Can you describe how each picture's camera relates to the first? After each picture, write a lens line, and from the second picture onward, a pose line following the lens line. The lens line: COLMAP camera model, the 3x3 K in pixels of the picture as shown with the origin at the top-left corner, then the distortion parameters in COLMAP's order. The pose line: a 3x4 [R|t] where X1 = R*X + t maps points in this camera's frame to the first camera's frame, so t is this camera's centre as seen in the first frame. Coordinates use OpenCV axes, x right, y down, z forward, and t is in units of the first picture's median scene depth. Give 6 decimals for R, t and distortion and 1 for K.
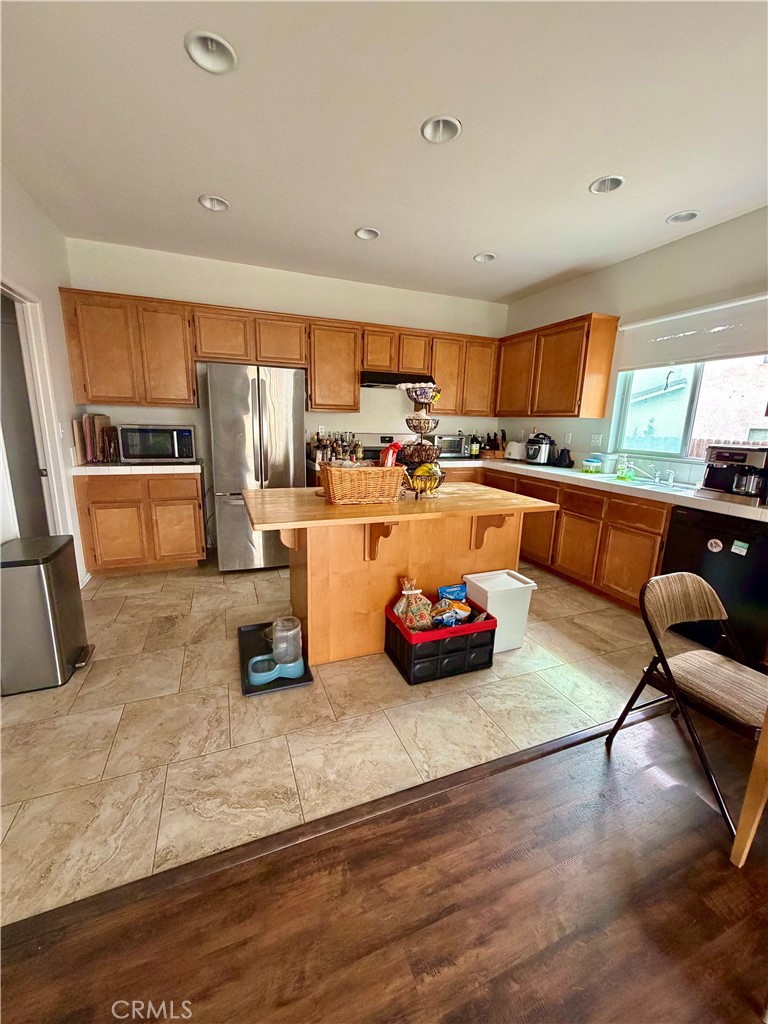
lens RADIAL K [[408.5, 0, 384.2], [0, 408.5, 508.0], [0, 0, 1]] dist [0.001482, 0.000460]
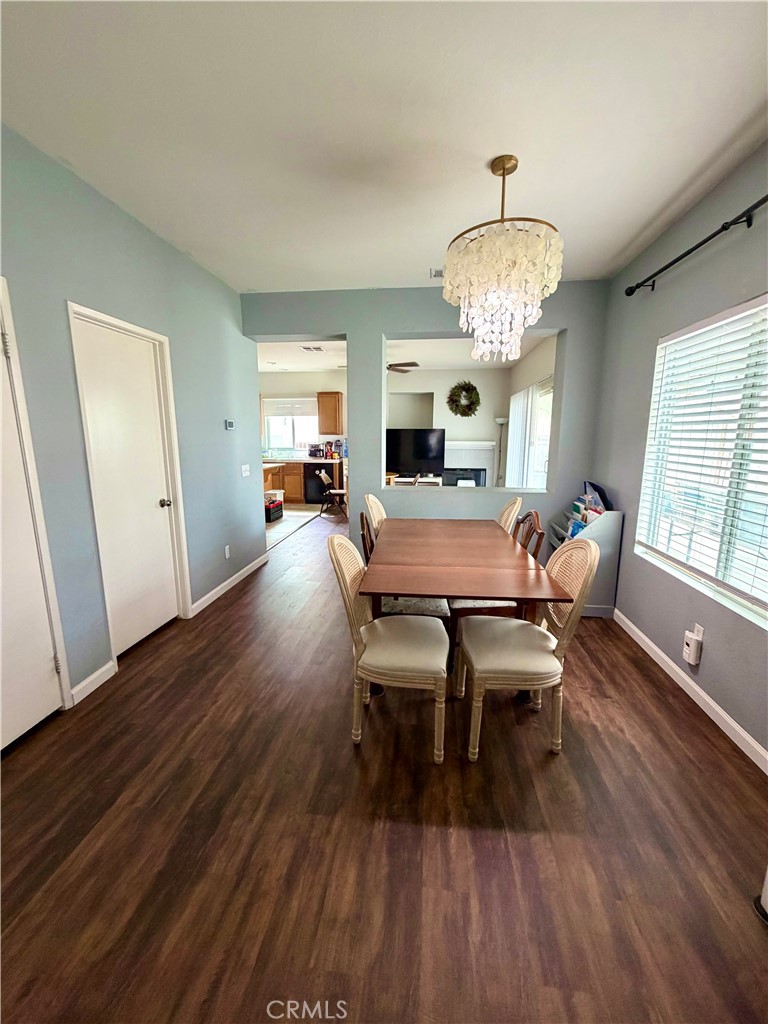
lens RADIAL K [[408.5, 0, 384.2], [0, 408.5, 508.0], [0, 0, 1]] dist [0.001482, 0.000460]
pose [[0.481183, -0.174998, 0.858975, -1.818681], [0.190241, 0.977366, 0.092547, 0.164759], [-0.855728, 0.118880, 0.503584, -1.120951]]
